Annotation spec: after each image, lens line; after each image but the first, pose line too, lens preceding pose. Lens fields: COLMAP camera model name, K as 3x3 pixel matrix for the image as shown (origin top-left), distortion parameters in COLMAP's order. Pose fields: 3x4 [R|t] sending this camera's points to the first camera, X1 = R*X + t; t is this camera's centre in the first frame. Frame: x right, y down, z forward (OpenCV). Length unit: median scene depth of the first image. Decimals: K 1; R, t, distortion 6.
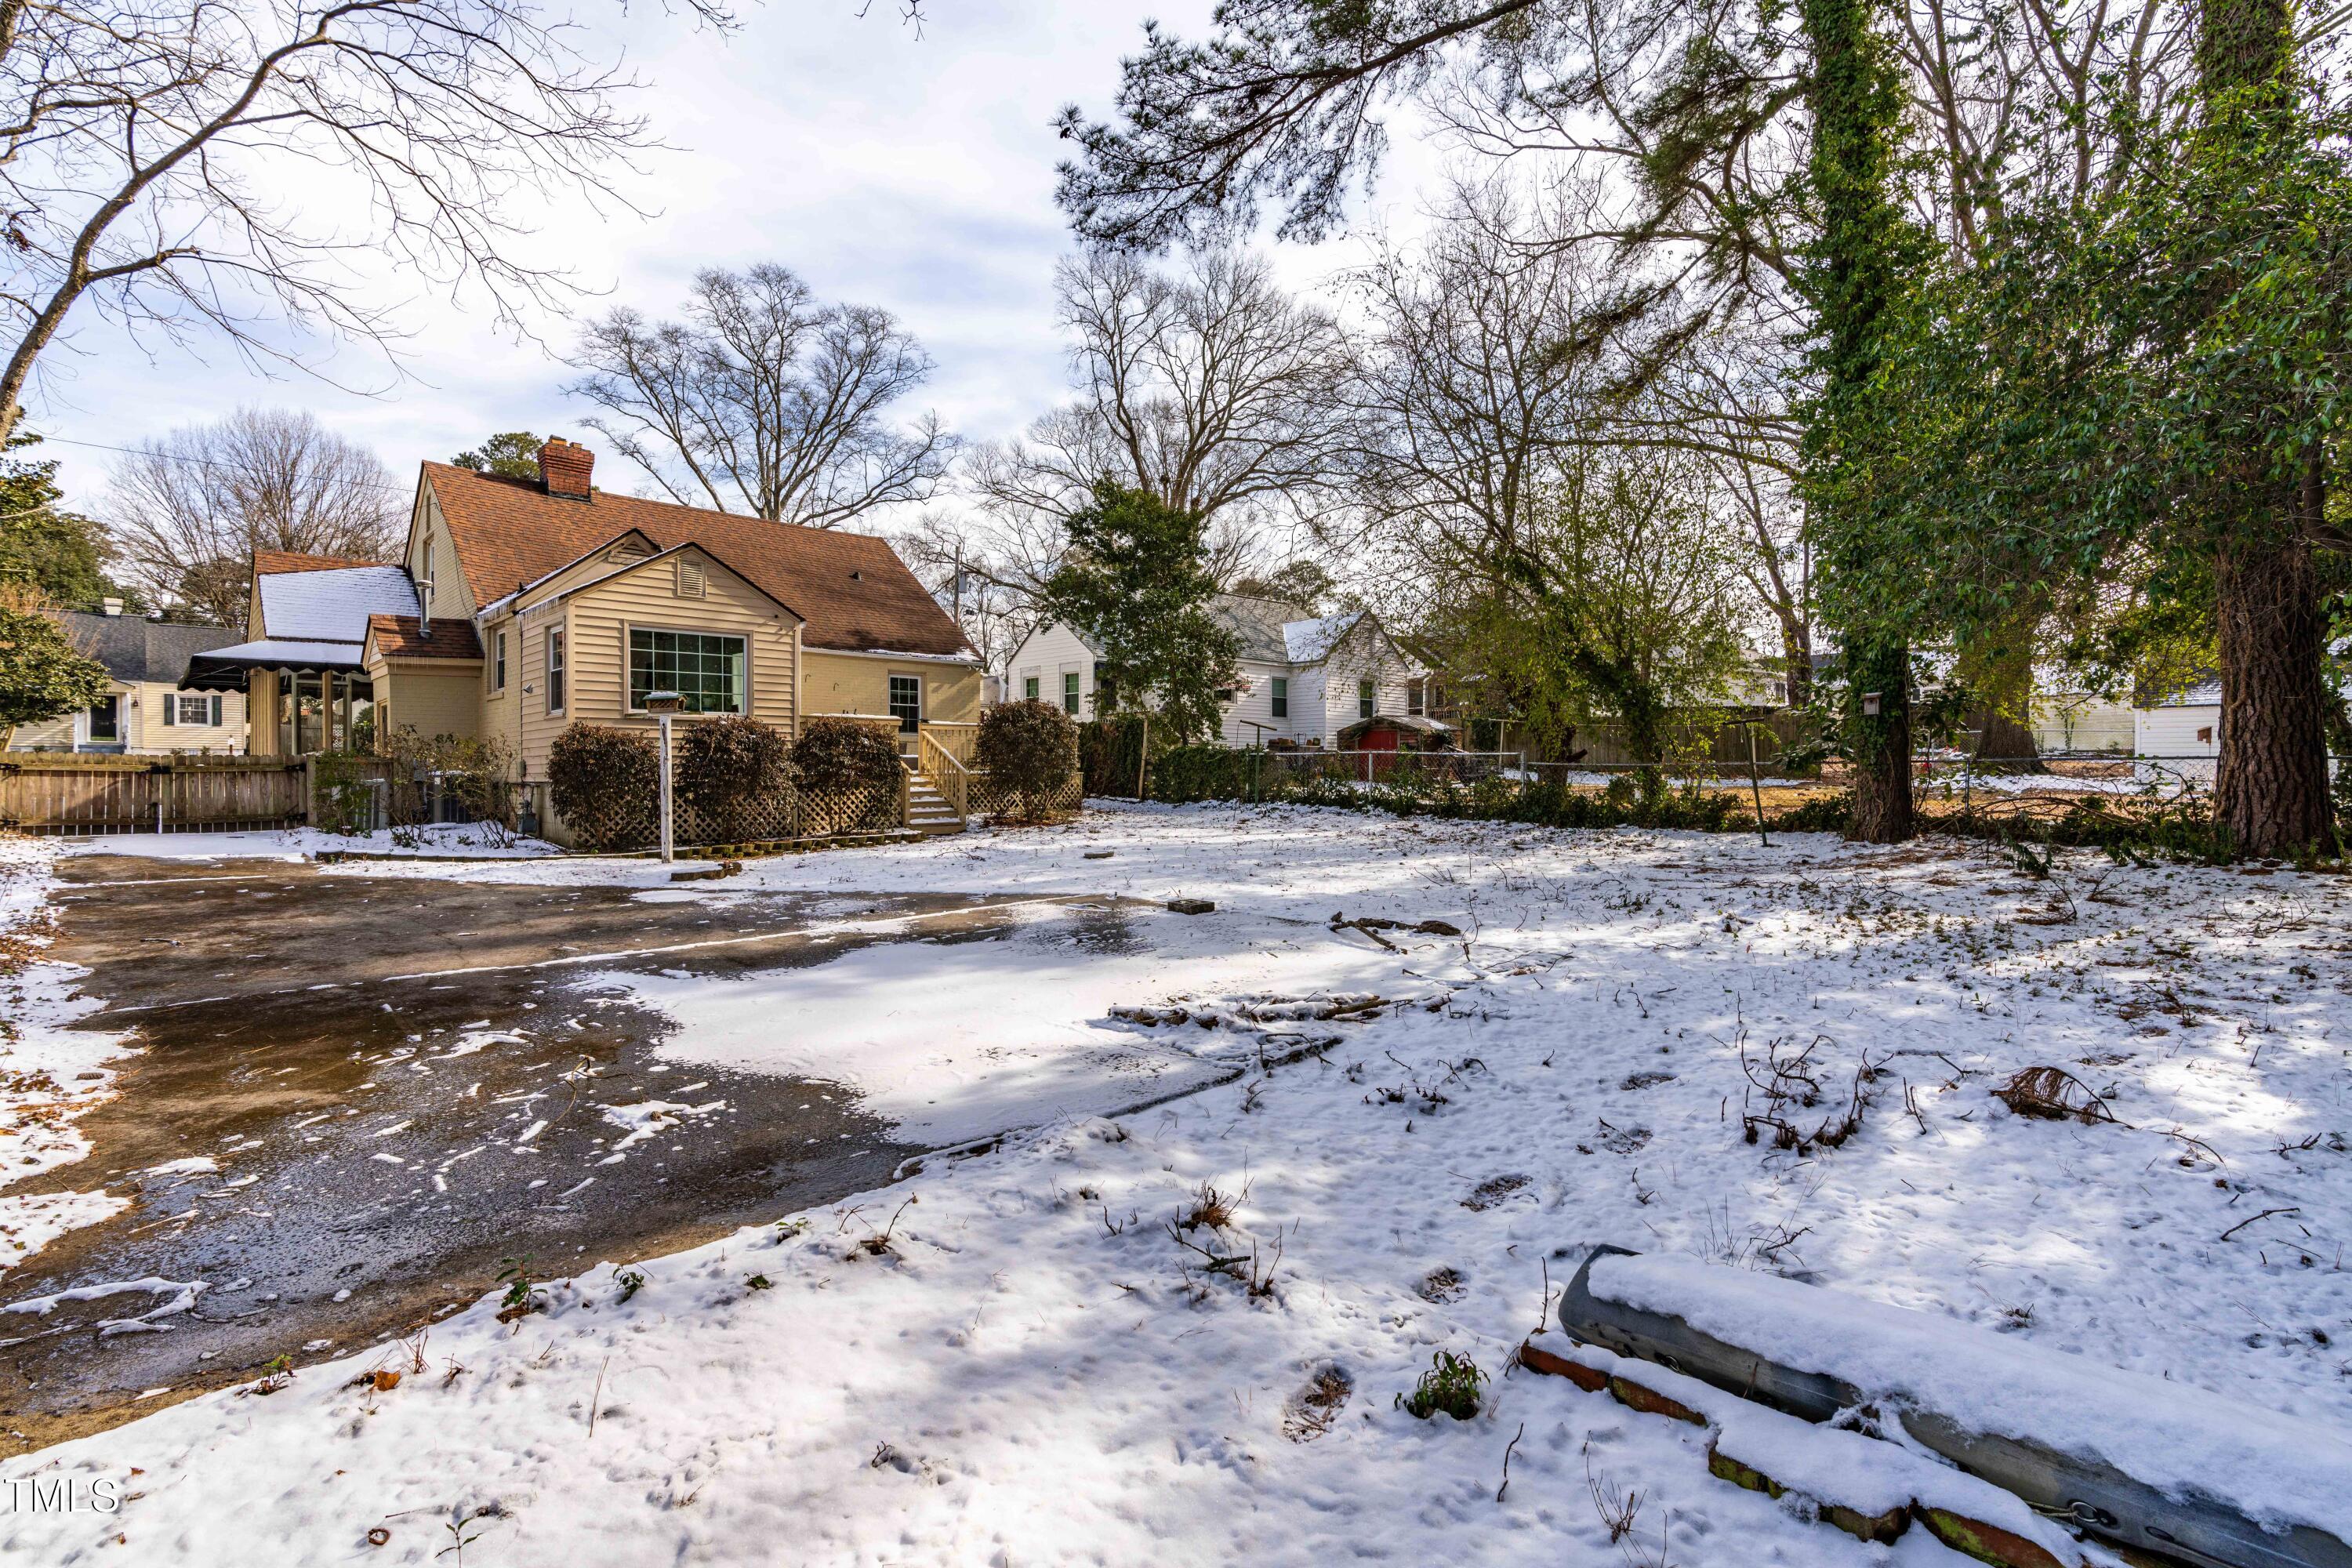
lens RADIAL K [[1073.7, 0, 1168.2], [0, 1073.7, 776.6], [0, 0, 1]] dist [-0.002432, 0.000809]
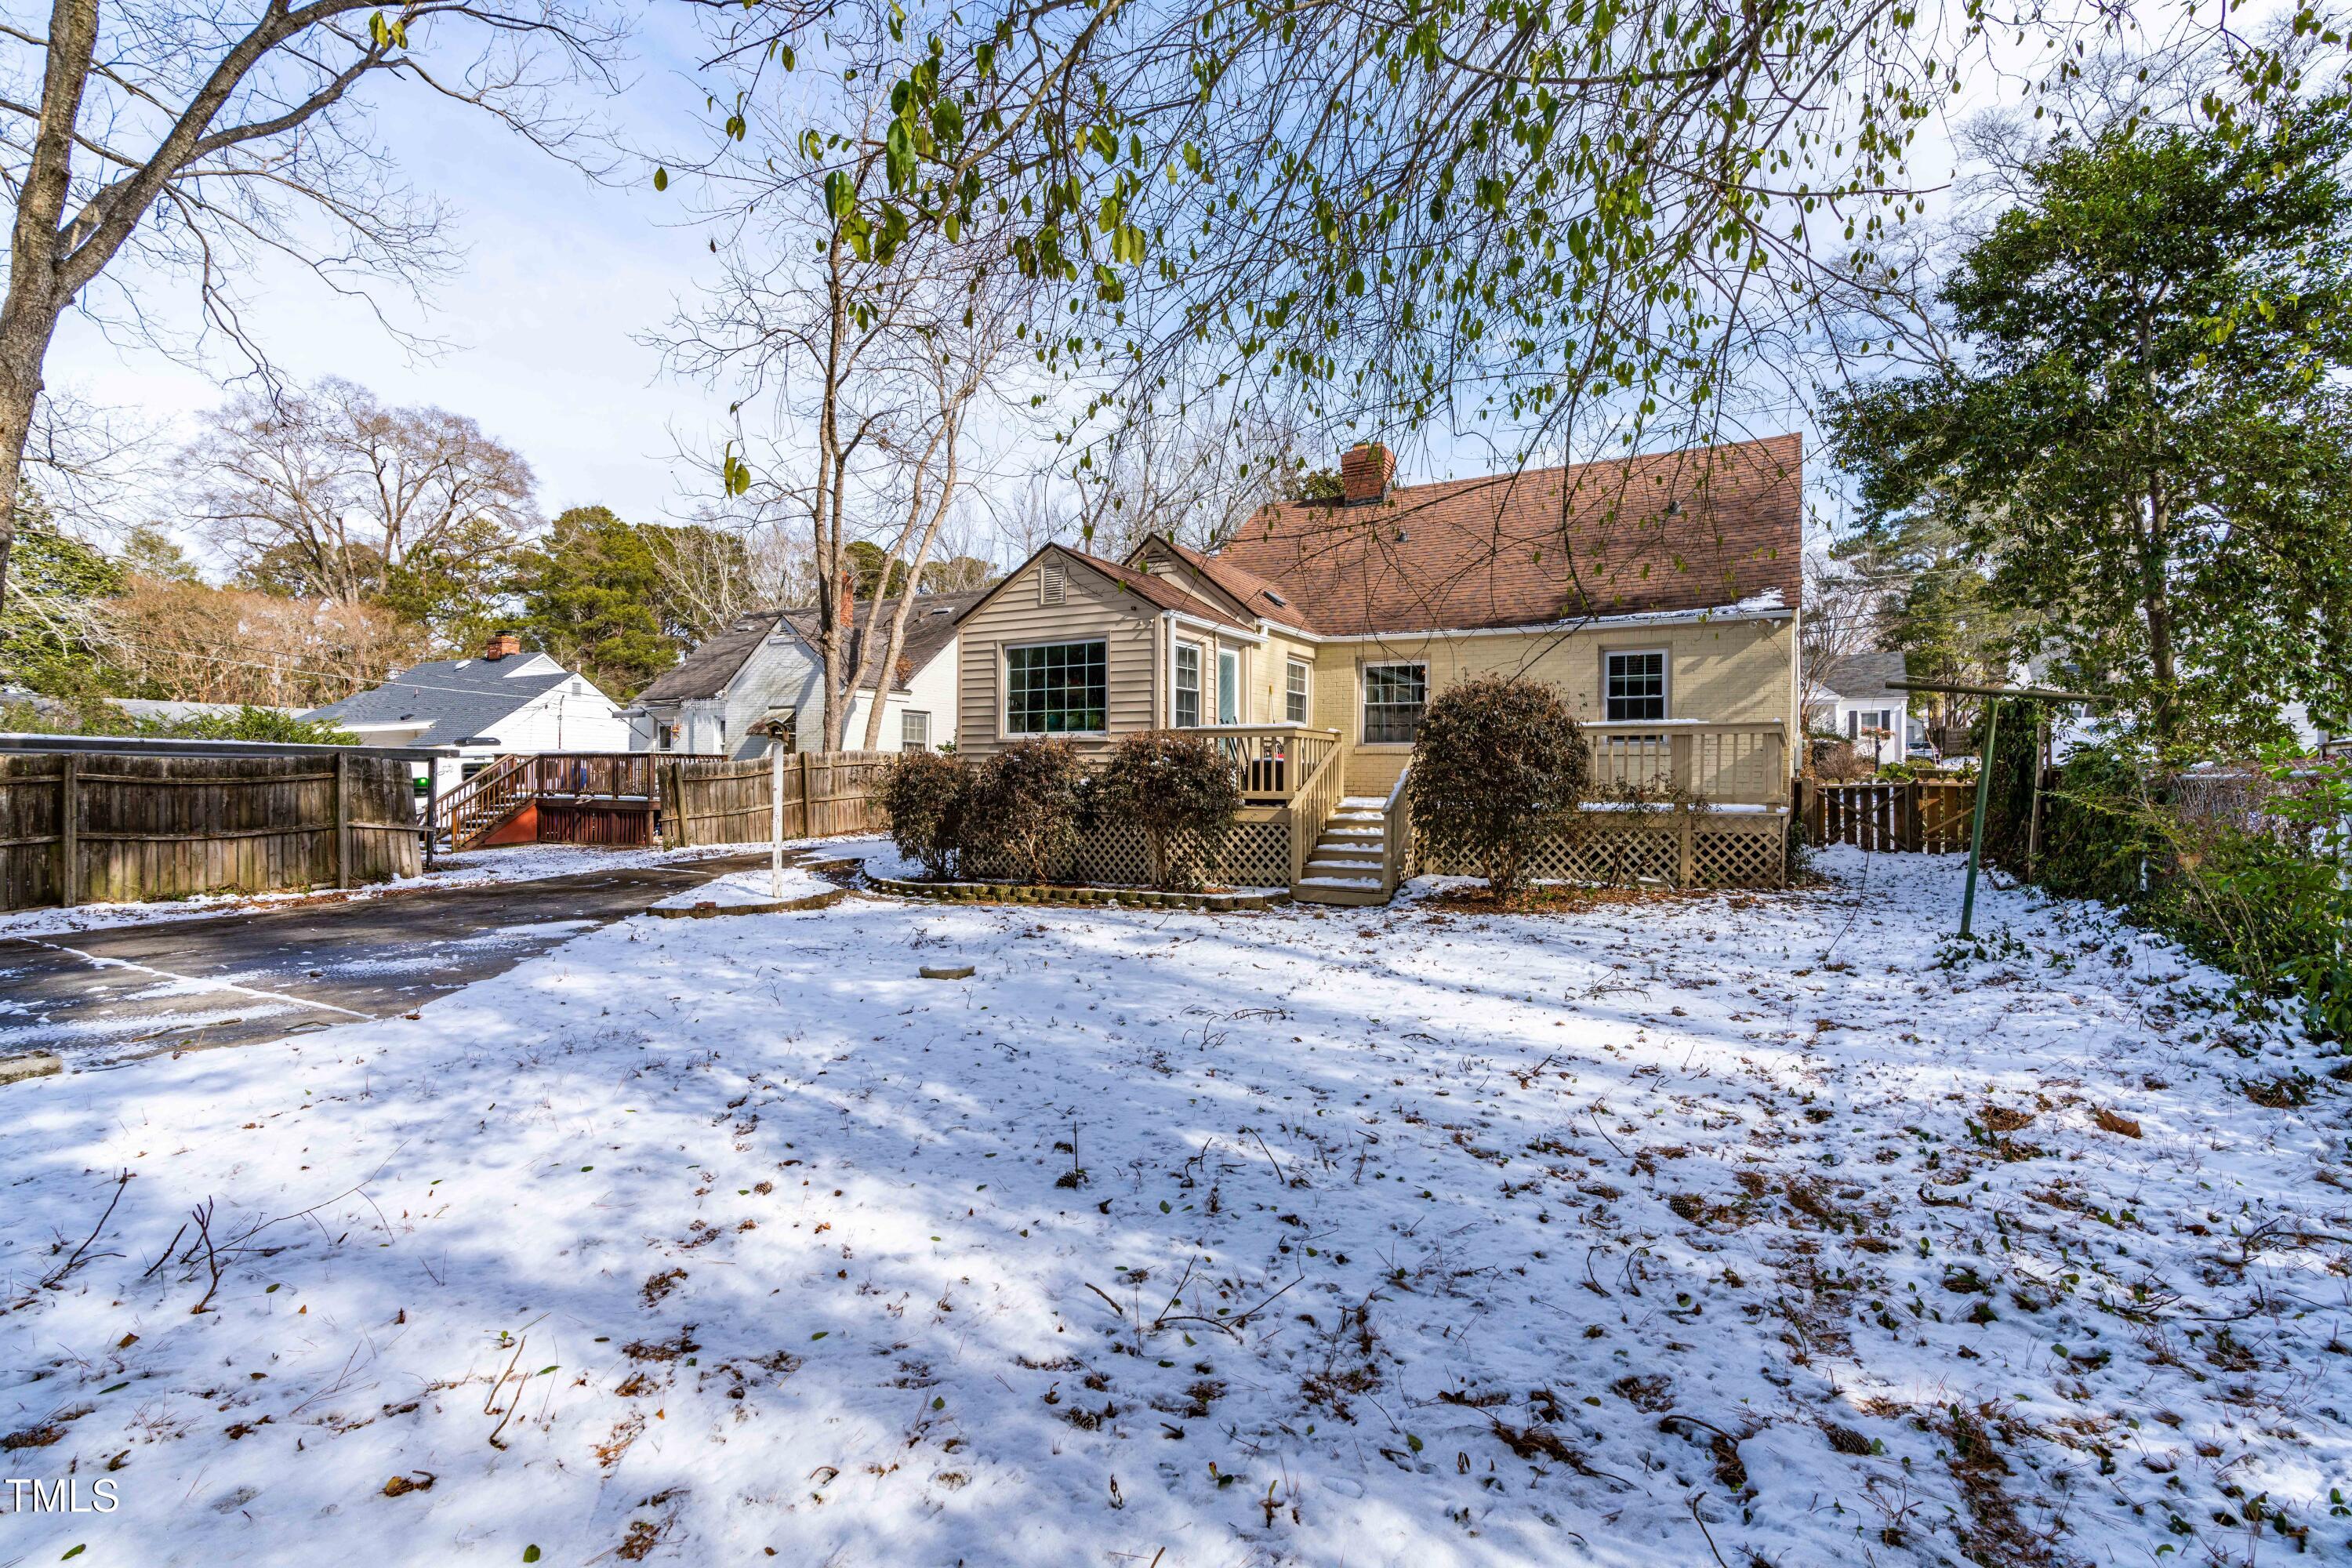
lens RADIAL K [[1061.6, 0, 1185.7], [0, 1061.6, 770.7], [0, 0, 1]] dist [-0.001026, 0.000094]
pose [[0.274770, -0.003367, -0.961504, 0.294607], [-0.011859, 0.999906, -0.006891, -0.016409], [0.961437, 0.013296, 0.274704, 0.590752]]
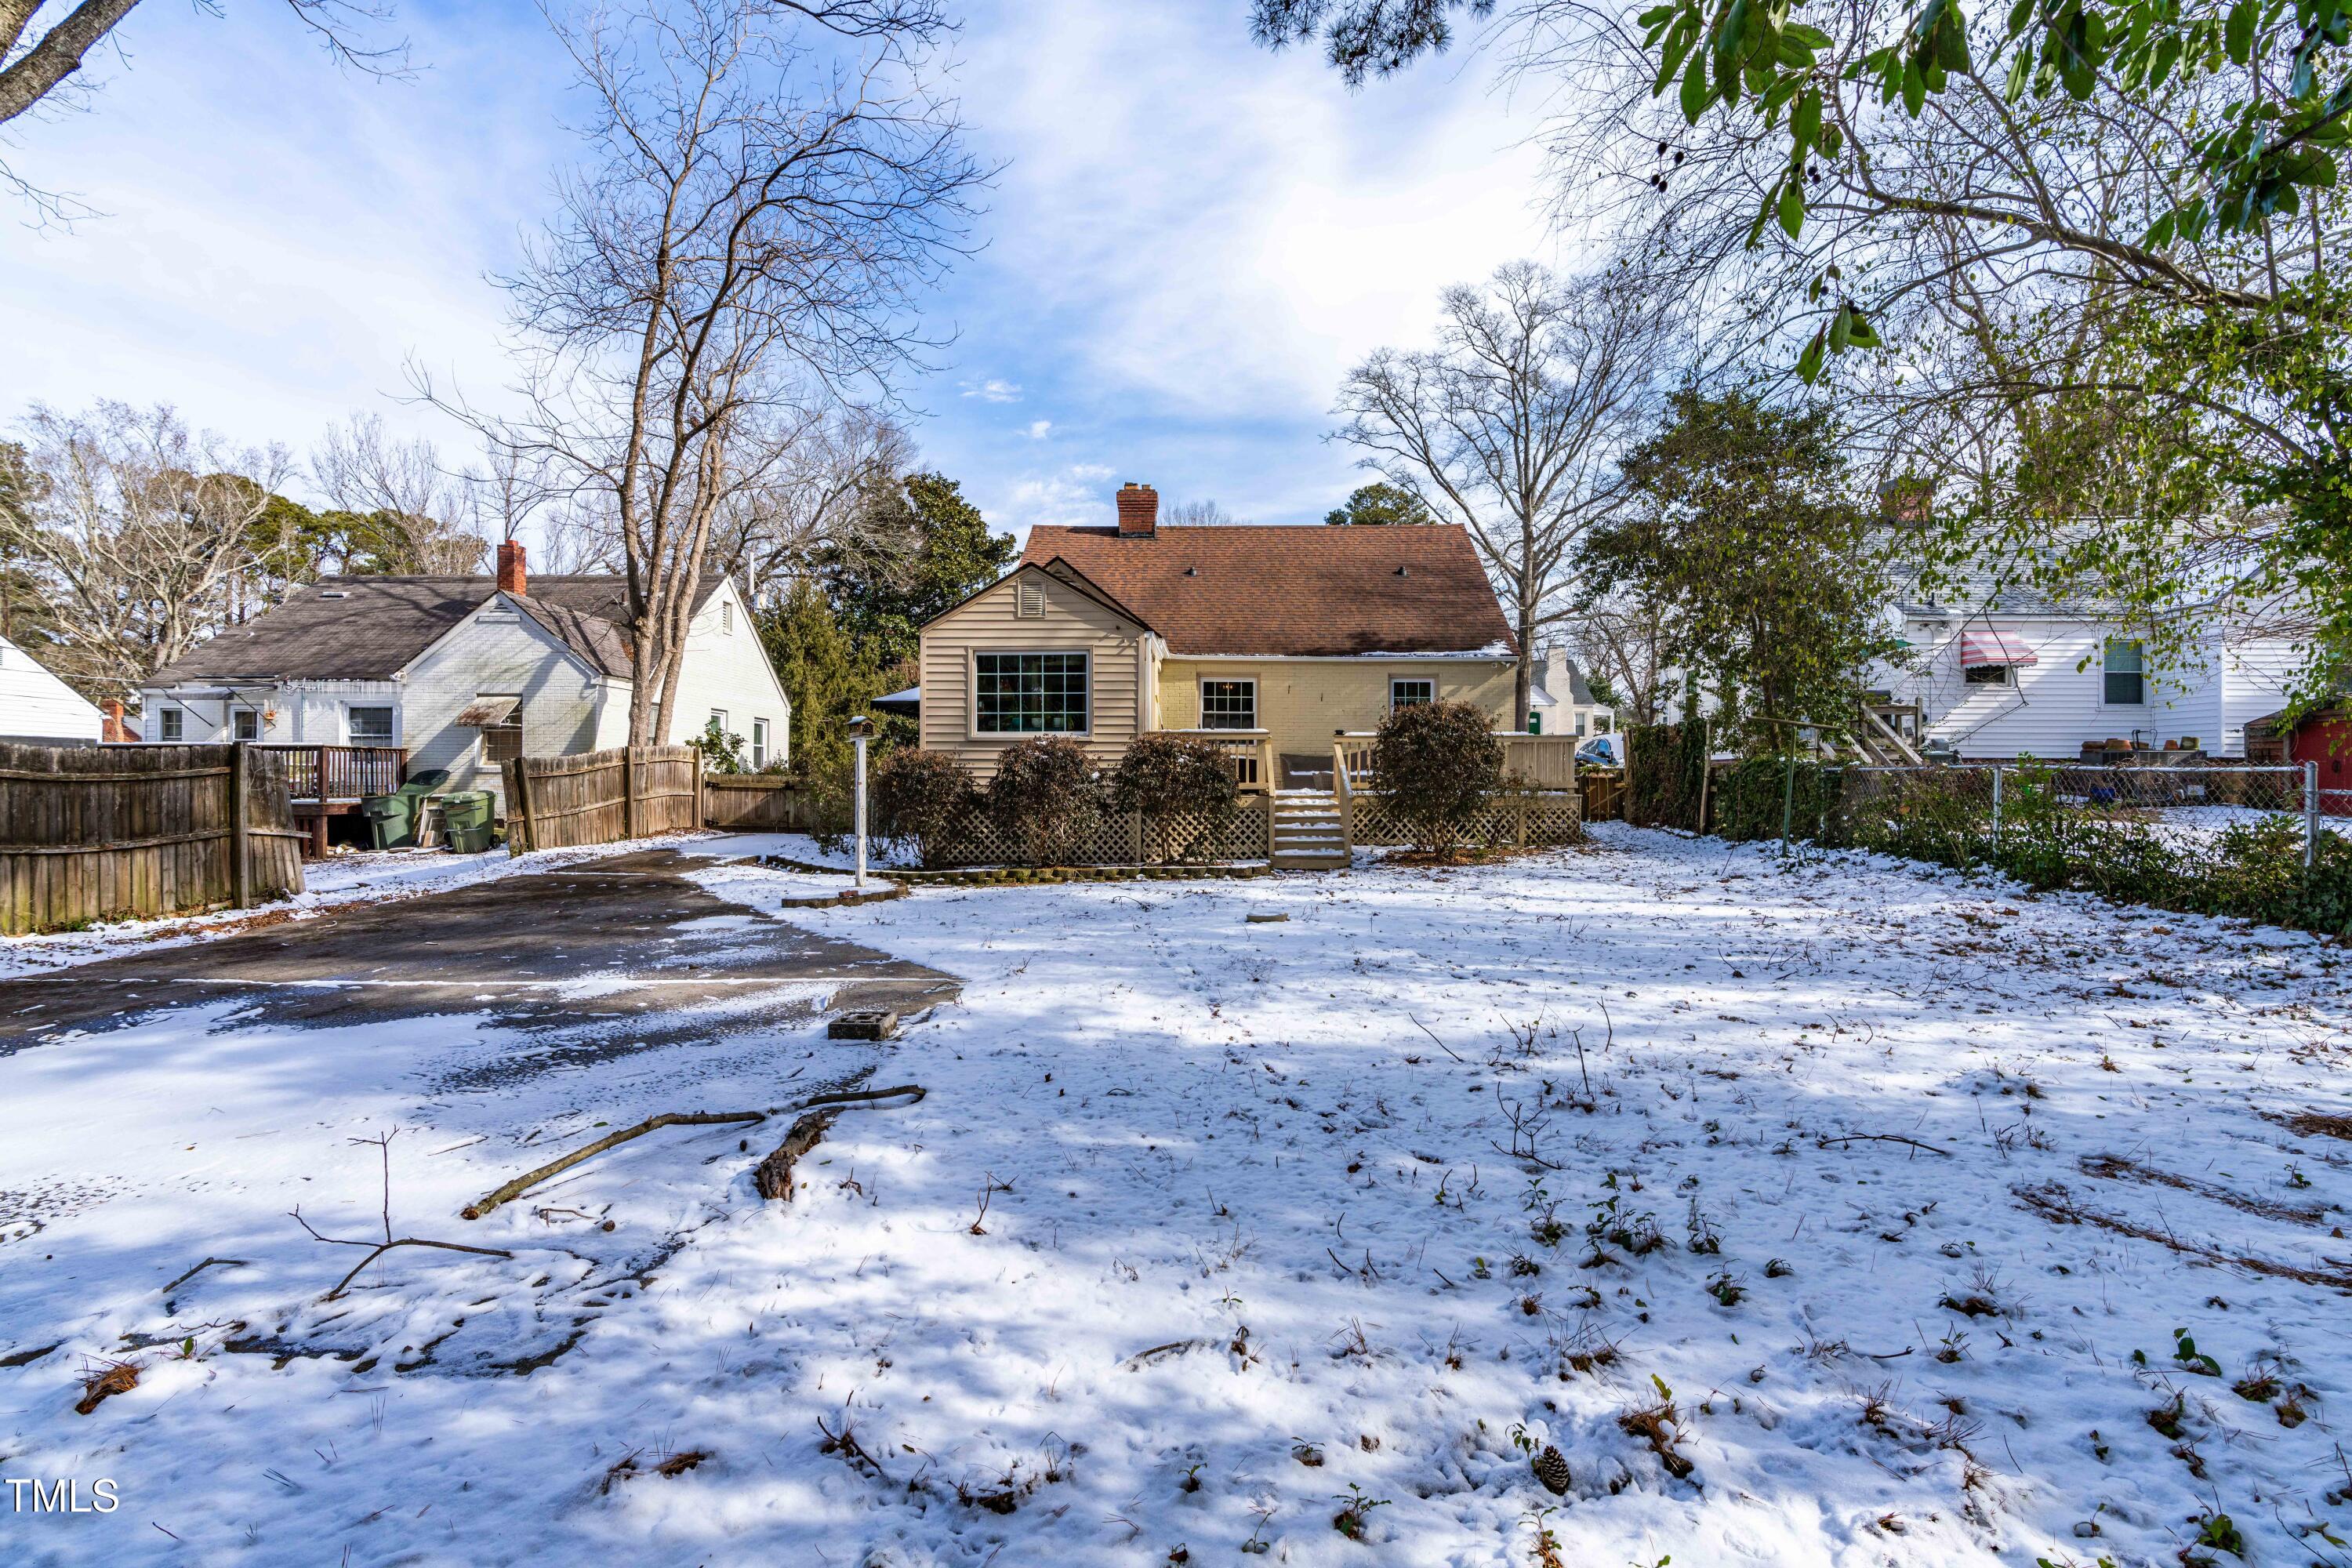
lens RADIAL K [[1061.6, 0, 1185.7], [0, 1061.6, 770.7], [0, 0, 1]] dist [-0.001026, 0.000094]
pose [[0.695273, -0.003227, -0.718739, 0.248497], [-0.006896, 0.999914, -0.011160, -0.010188], [0.718713, 0.012715, 0.695191, 0.285717]]
